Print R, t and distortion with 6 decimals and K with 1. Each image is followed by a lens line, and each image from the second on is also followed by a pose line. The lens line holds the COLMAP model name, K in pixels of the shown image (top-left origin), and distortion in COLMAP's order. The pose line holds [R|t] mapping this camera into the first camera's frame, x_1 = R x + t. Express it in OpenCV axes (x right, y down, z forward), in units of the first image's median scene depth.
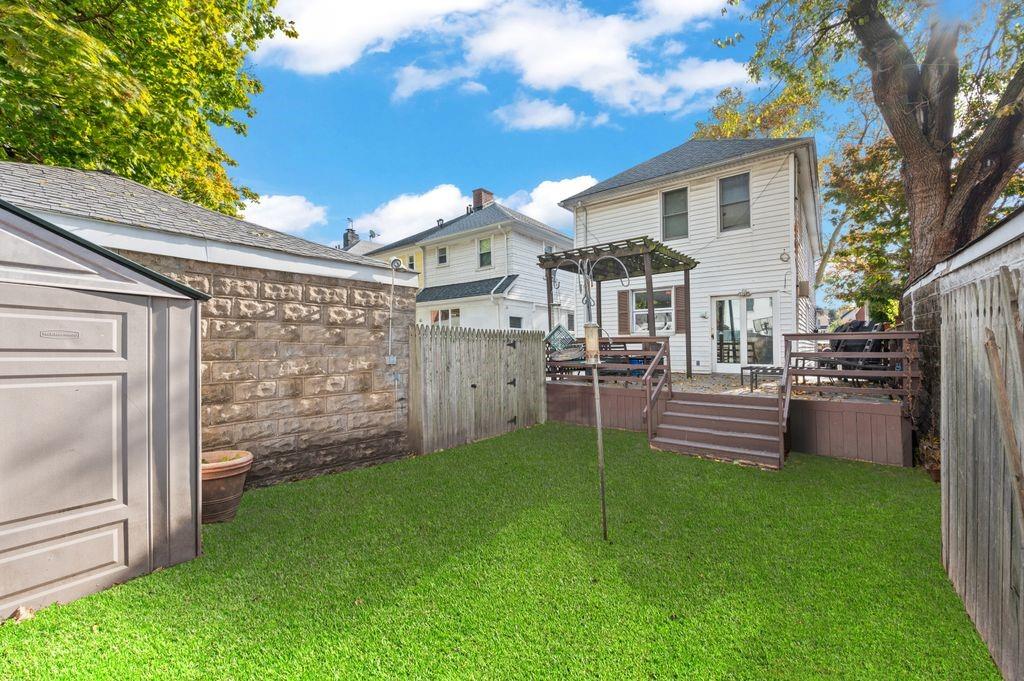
lens RADIAL K [[409.5, 0, 511.3], [0, 409.5, 345.3], [0, 0, 1]] dist [0.000655, -0.000030]
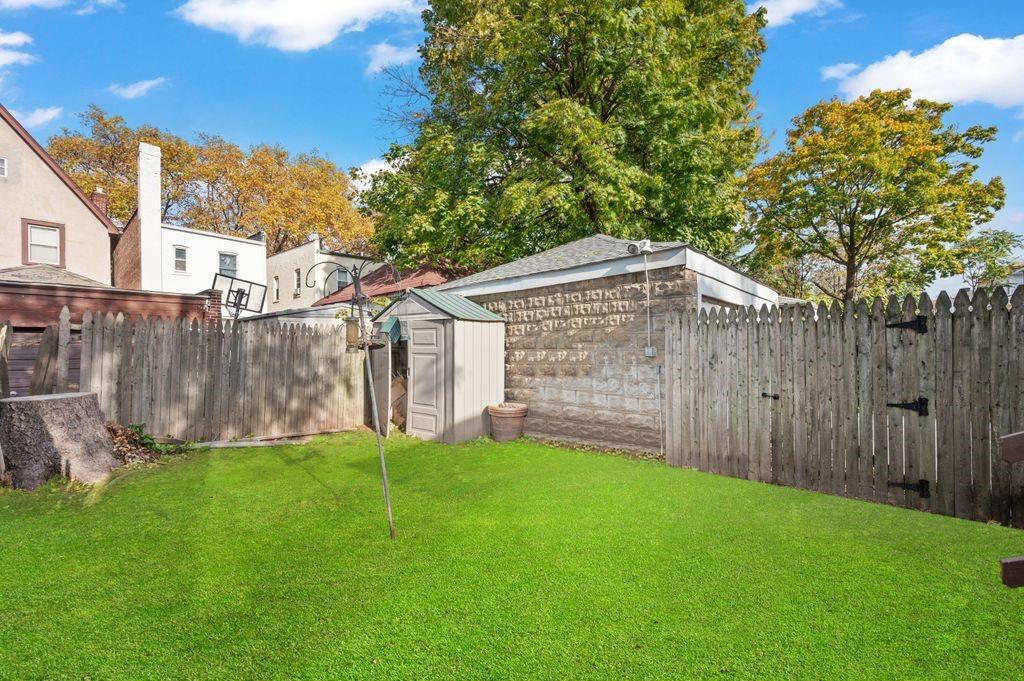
lens RADIAL K [[409.5, 0, 511.3], [0, 409.5, 345.3], [0, 0, 1]] dist [0.000655, -0.000030]
pose [[-0.060416, -0.003642, -0.998167, 0.321011], [0.017904, 0.999829, -0.004731, 0.010024], [0.998013, -0.018157, -0.060340, 0.365722]]
